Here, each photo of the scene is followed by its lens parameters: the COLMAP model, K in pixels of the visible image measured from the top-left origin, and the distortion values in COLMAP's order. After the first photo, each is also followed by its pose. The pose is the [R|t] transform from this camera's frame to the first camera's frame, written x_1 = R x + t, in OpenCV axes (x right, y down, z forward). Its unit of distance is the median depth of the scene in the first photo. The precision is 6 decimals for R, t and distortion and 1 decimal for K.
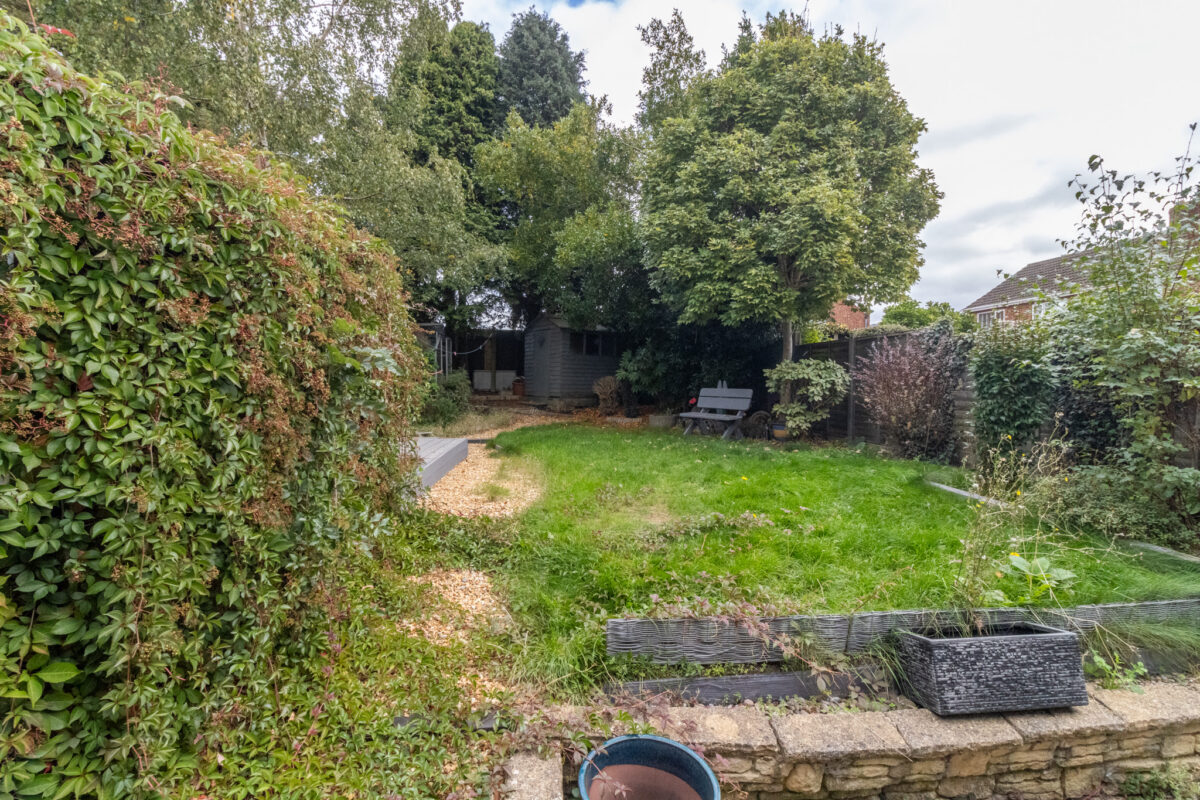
lens RADIAL K [[574.2, 0, 613.0], [0, 574.2, 400.7], [0, 0, 1]] dist [0.006718, -0.001624]
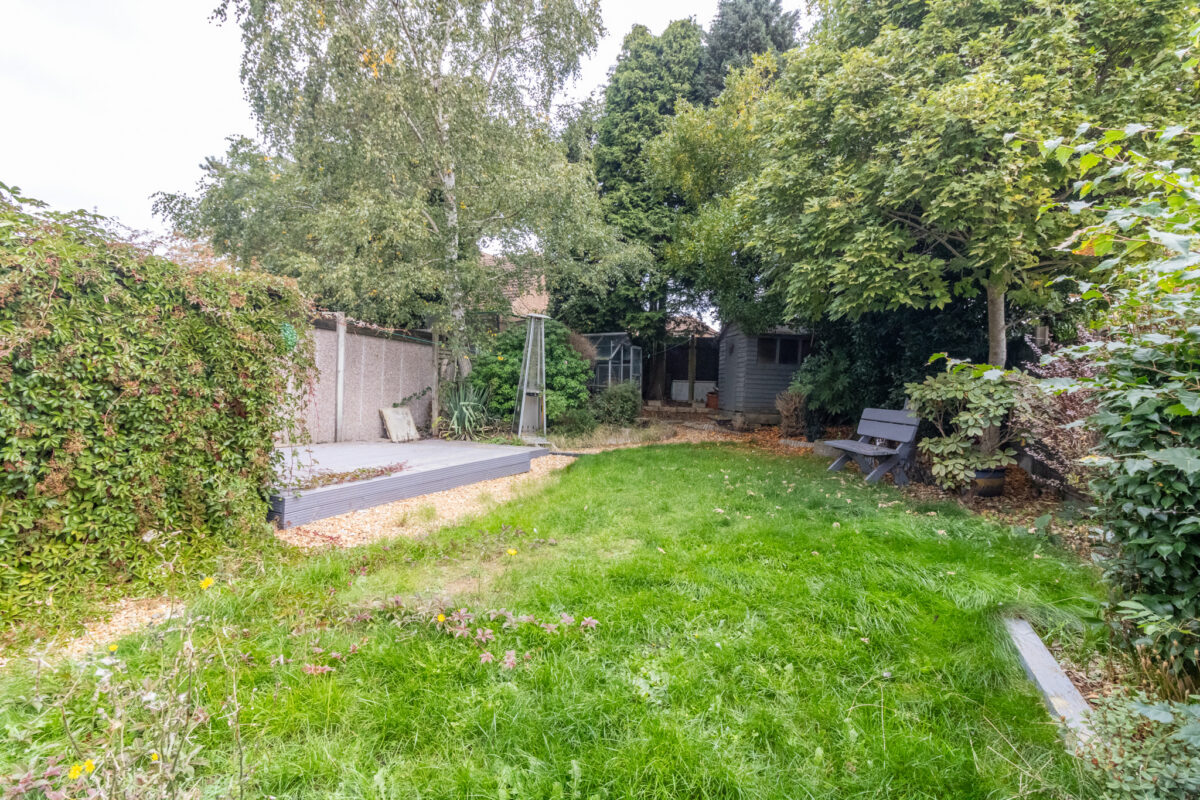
lens RADIAL K [[574.2, 0, 600.6], [0, 574.2, 397.0], [0, 0, 1]] dist [0.006718, -0.001624]
pose [[0.833319, 0.031083, -0.551918, 0.345230], [-0.045433, 0.998891, -0.012342, -0.014658], [0.550923, 0.035360, 0.833807, 0.261830]]
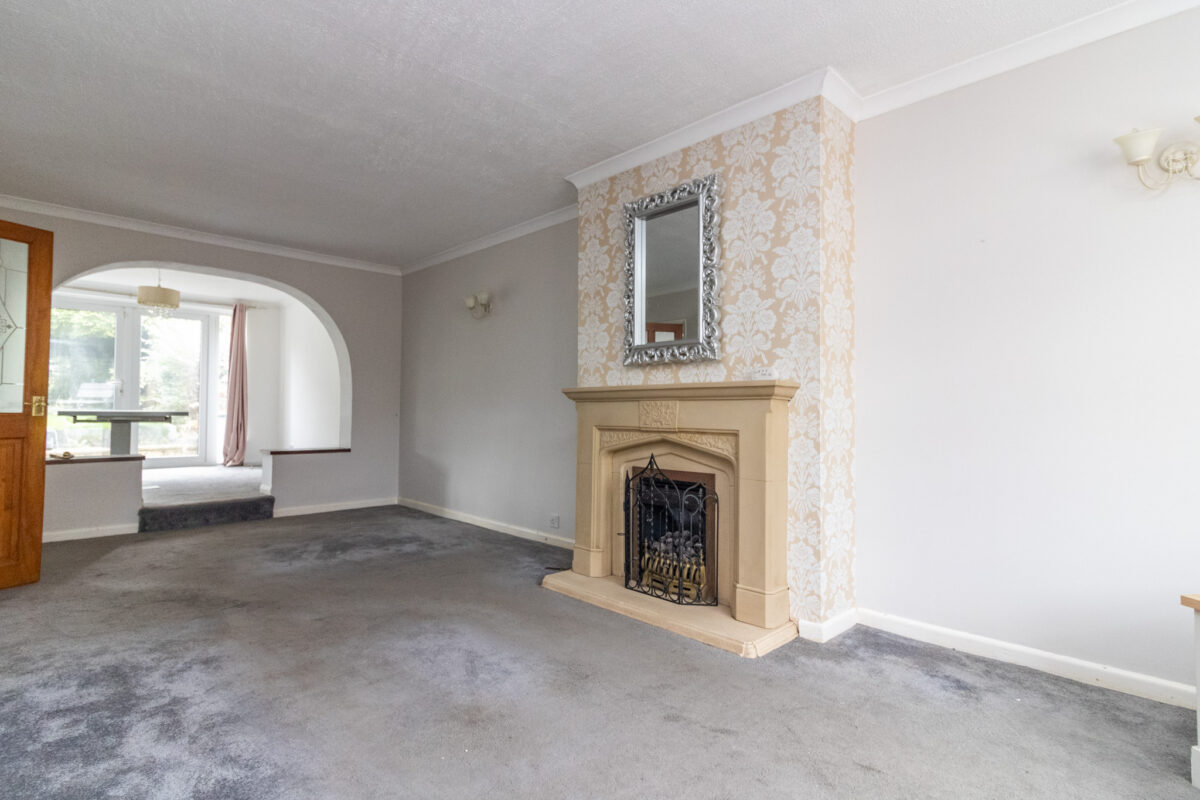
lens RADIAL K [[574.2, 0, 590.5], [0, 574.2, 396.1], [0, 0, 1]] dist [0.006718, -0.001624]
pose [[0.807673, 0.021259, 0.589247, 0.405216], [0.007366, 0.998908, -0.046136, 0.104586], [-0.589585, 0.041603, 0.806634, -1.056722]]
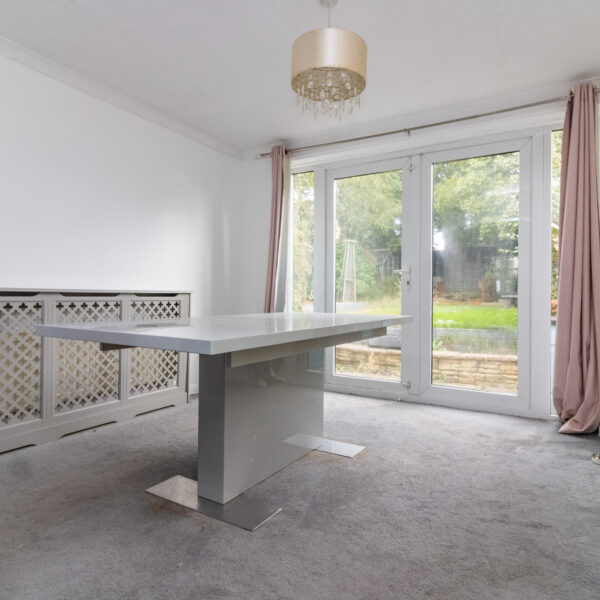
lens RADIAL K [[422.8, 0, 301.5], [0, 422.8, 296.2], [0, 0, 1]] dist [0.007500, -0.000421]
pose [[0.769641, 0.010872, -0.638384, 0.539158], [-0.028860, 0.999425, -0.017773, 0.076790], [0.637824, 0.032103, 0.769513, -0.326517]]
